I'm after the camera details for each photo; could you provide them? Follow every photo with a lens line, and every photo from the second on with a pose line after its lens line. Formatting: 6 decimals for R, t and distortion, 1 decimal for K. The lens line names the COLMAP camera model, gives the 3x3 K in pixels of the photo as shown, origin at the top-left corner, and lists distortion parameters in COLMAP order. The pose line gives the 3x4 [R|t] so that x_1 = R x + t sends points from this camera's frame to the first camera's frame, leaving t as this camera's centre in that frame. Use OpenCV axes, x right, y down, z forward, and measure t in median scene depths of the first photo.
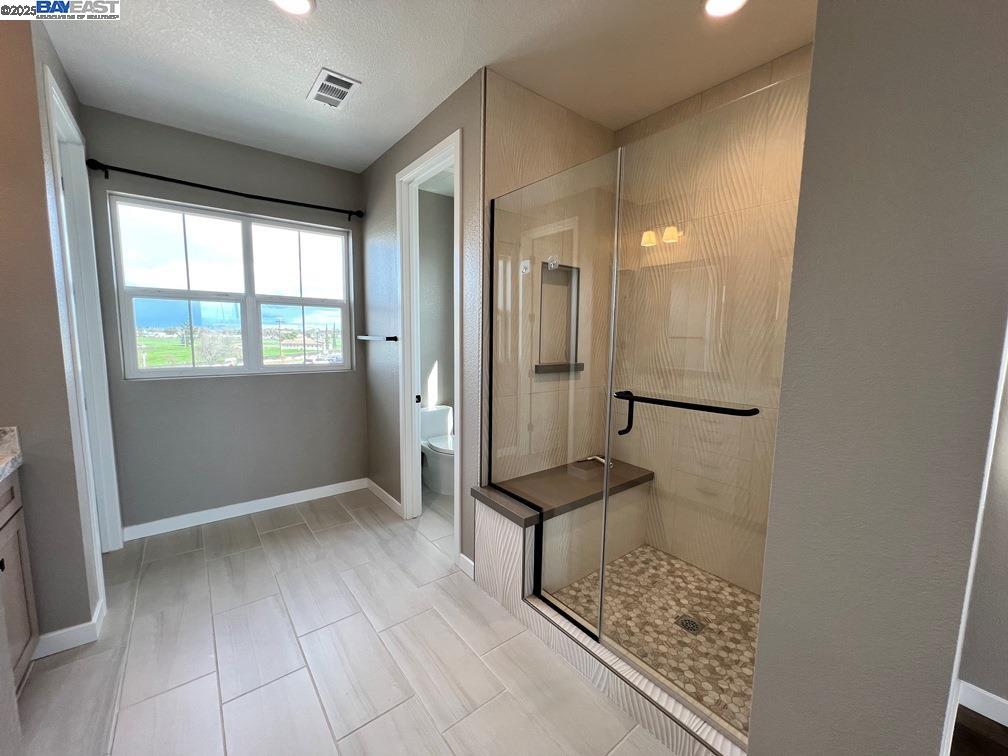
lens RADIAL K [[401.2, 0, 503.1], [0, 401.2, 379.0], [0, 0, 1]] dist [-0.004074, 0.001200]
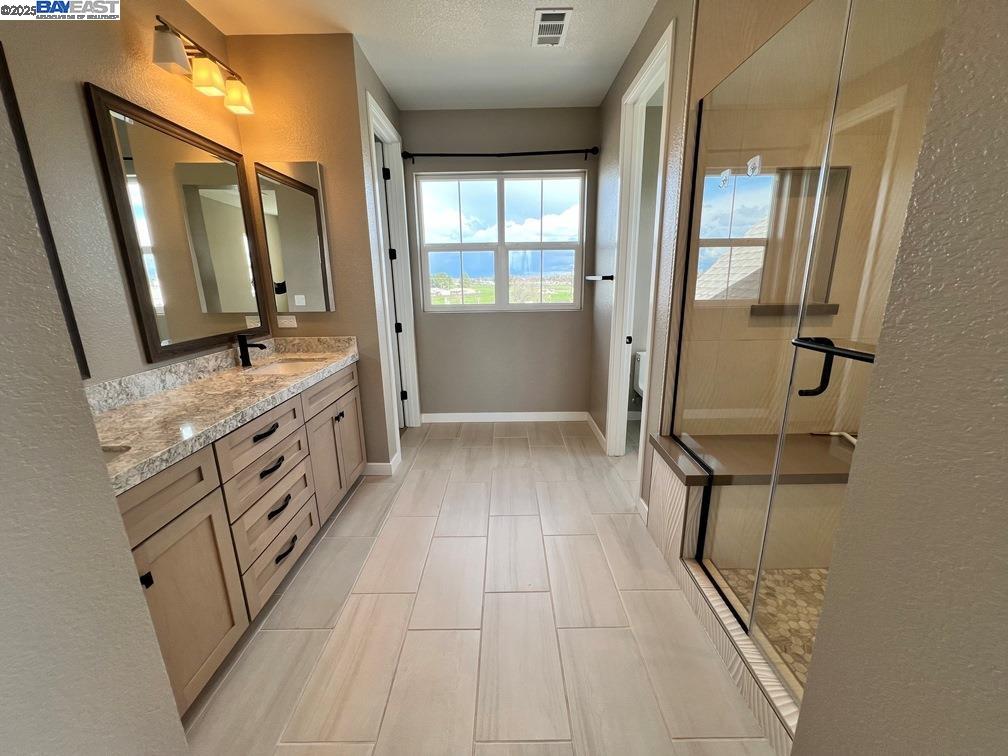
lens RADIAL K [[401.2, 0, 505.9], [0, 401.2, 377.2], [0, 0, 1]] dist [-0.004074, 0.001200]
pose [[0.788120, 0.123045, -0.603097, 0.185189], [-0.042877, 0.988410, 0.145625, 0.011669], [0.614026, -0.088911, 0.784262, 0.046791]]
